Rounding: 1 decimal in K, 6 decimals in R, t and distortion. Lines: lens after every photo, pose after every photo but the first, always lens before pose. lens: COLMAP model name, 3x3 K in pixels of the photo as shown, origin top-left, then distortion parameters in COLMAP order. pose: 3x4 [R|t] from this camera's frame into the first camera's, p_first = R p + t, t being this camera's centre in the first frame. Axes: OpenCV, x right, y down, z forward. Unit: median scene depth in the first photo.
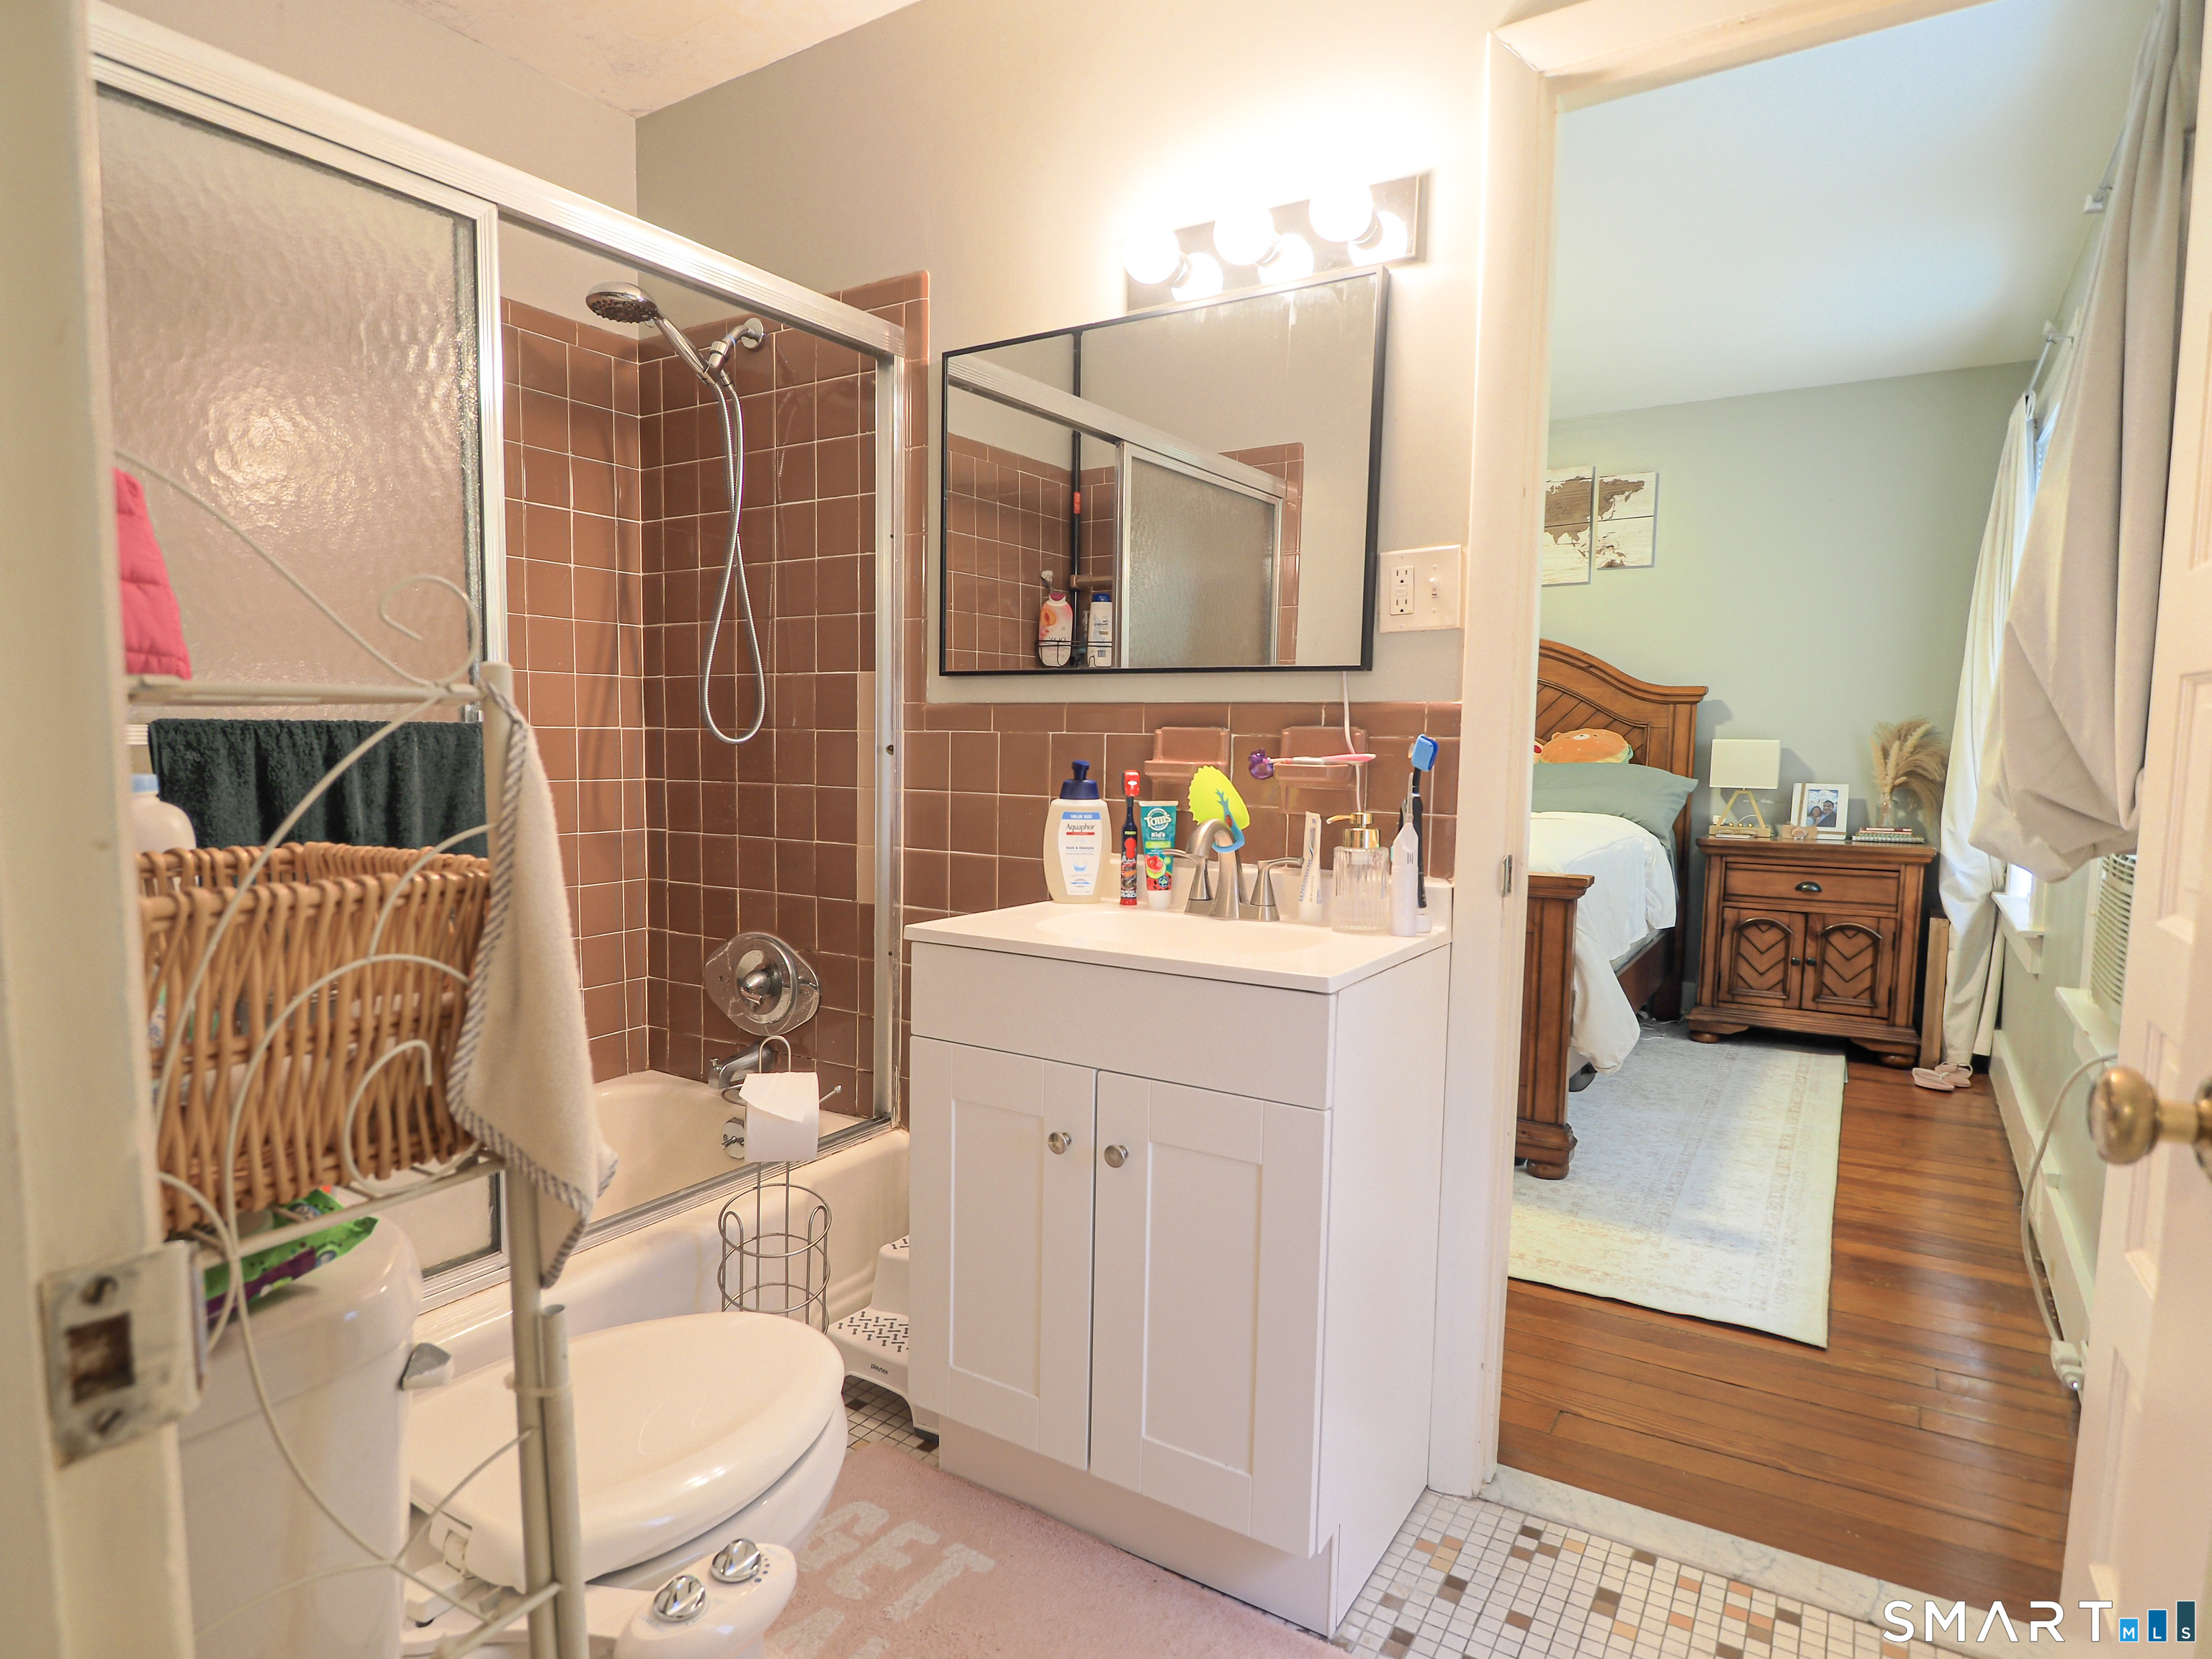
lens RADIAL K [[1216.7, 0, 1082.2], [0, 1216.7, 871.6], [0, 0, 1]] dist [-0.005704, -0.008037]
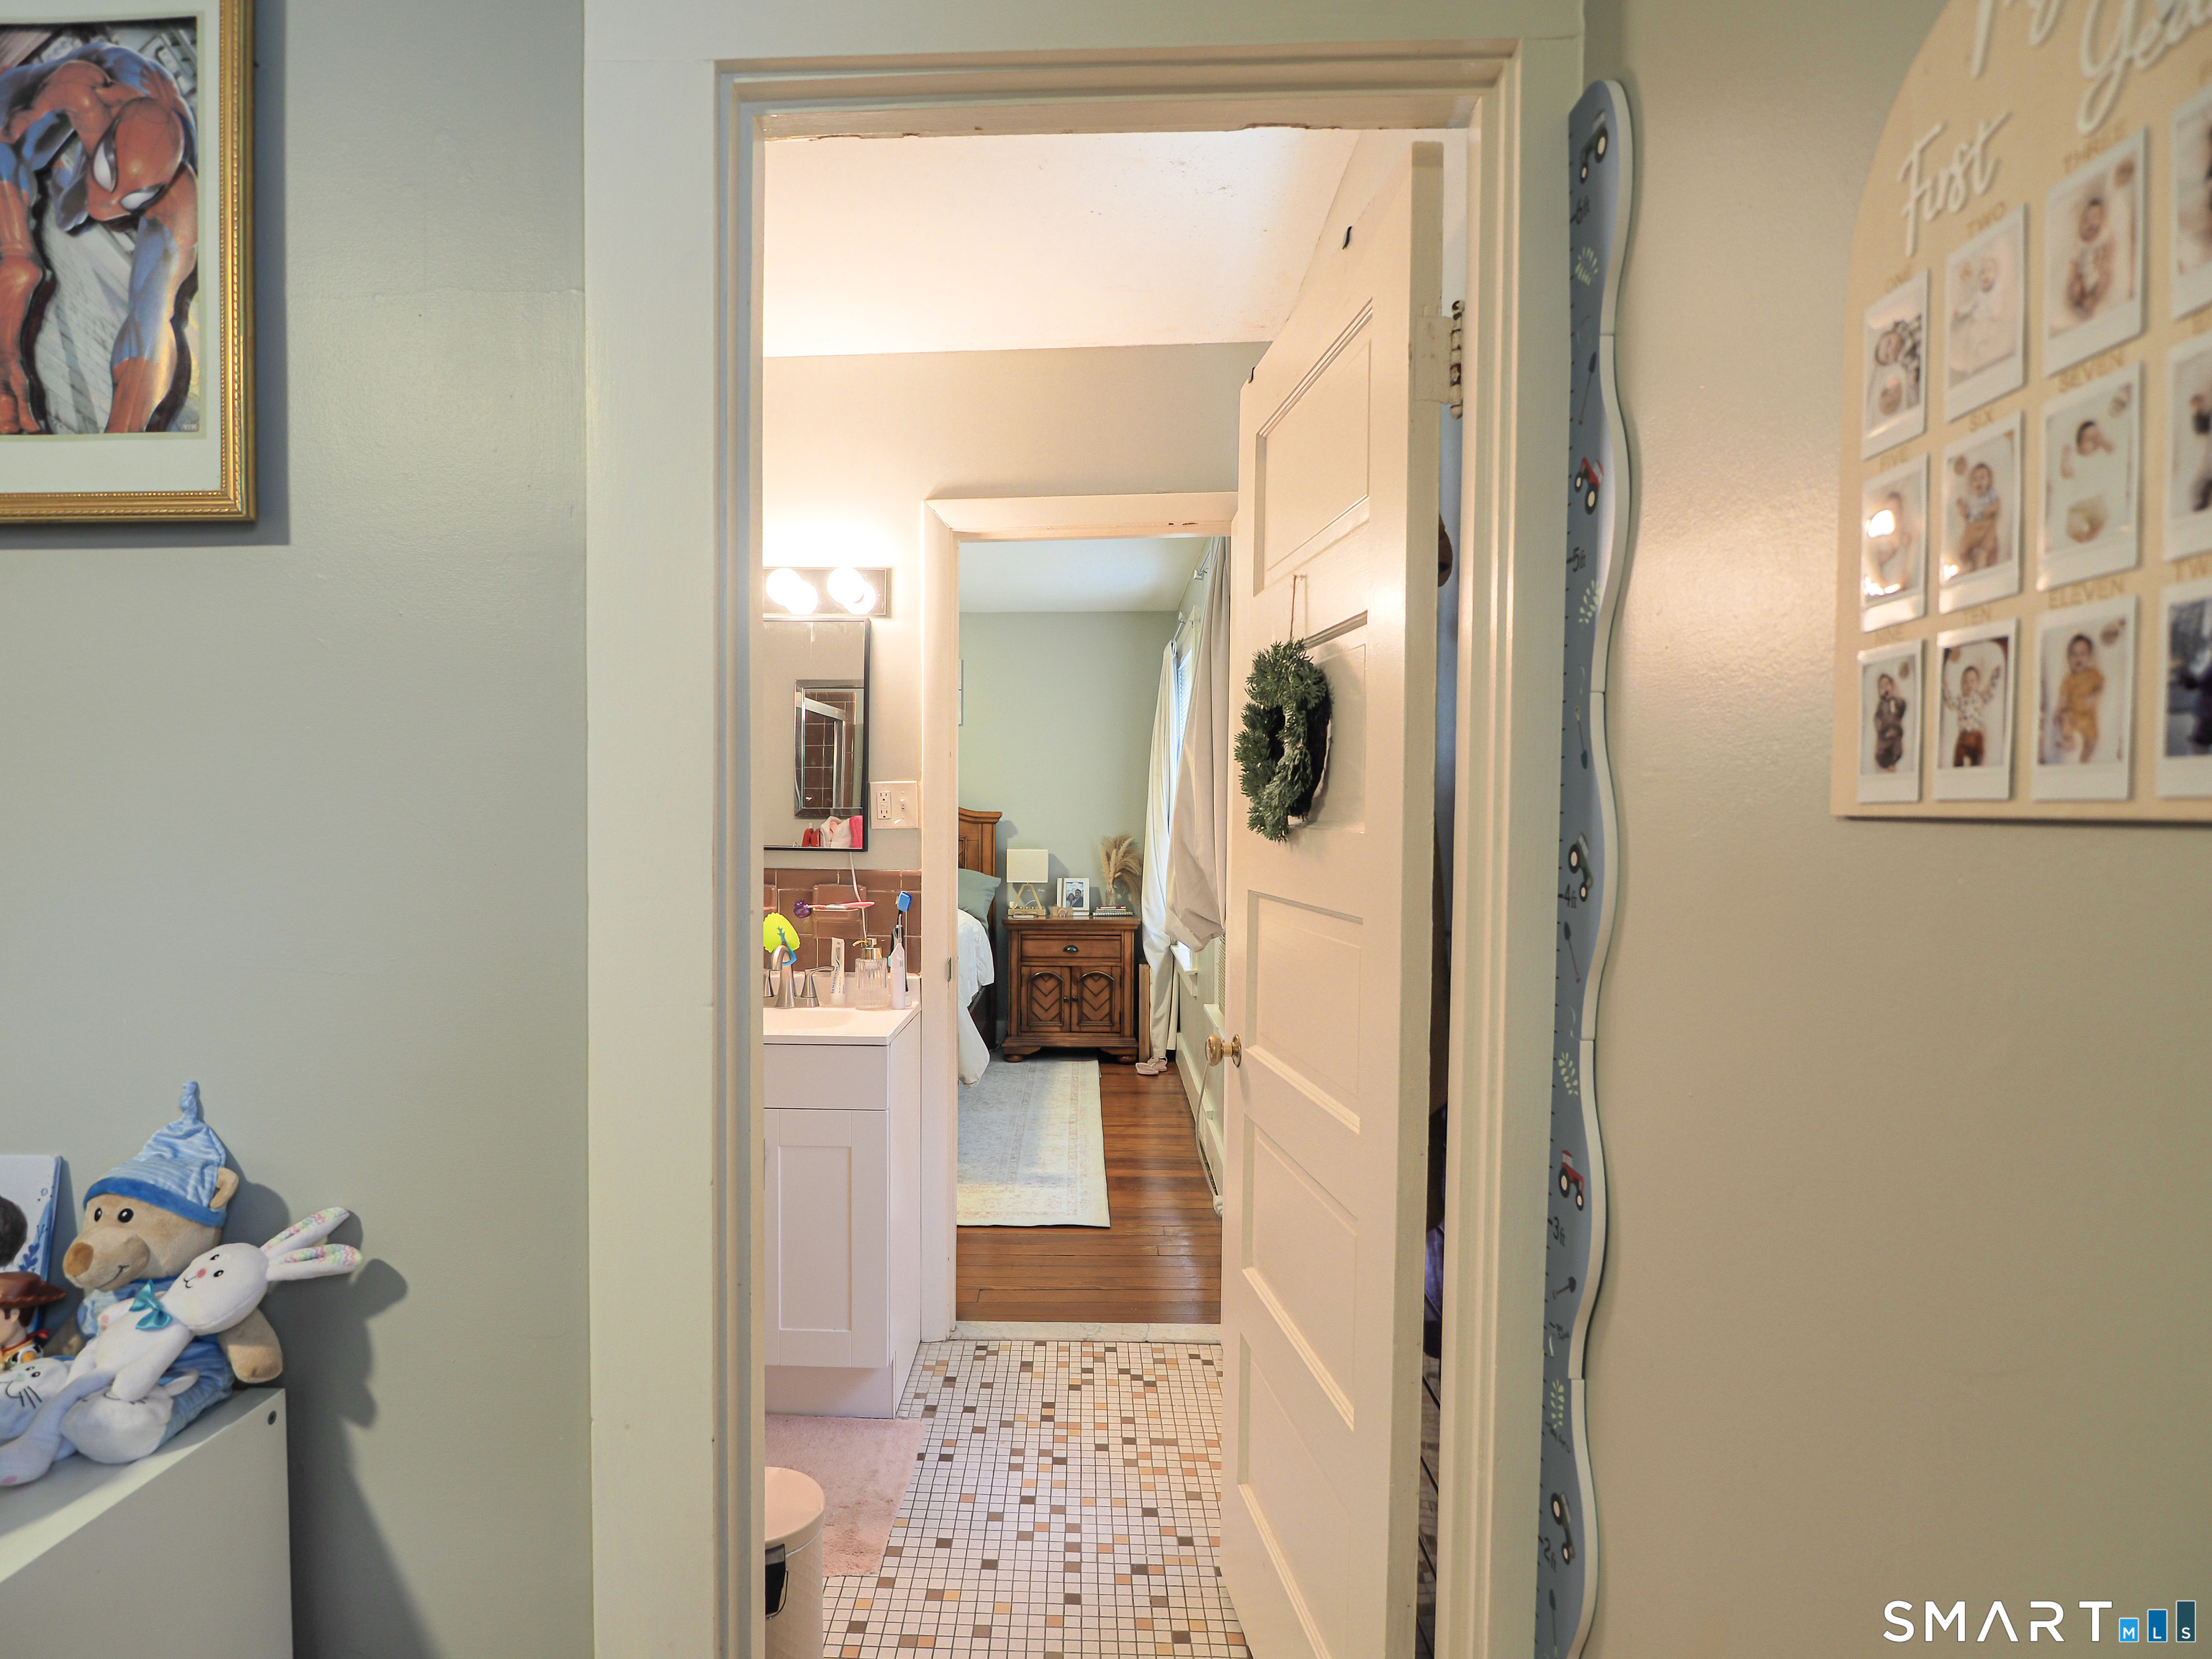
lens RADIAL K [[1216.7, 0, 1103.5], [0, 1216.7, 825.7], [0, 0, 1]] dist [-0.005704, -0.008037]
pose [[0.828065, -0.005099, 0.560609, -0.296461], [0.053649, 0.996090, -0.070184, -0.044640], [-0.558060, 0.088193, 0.825101, -0.389525]]
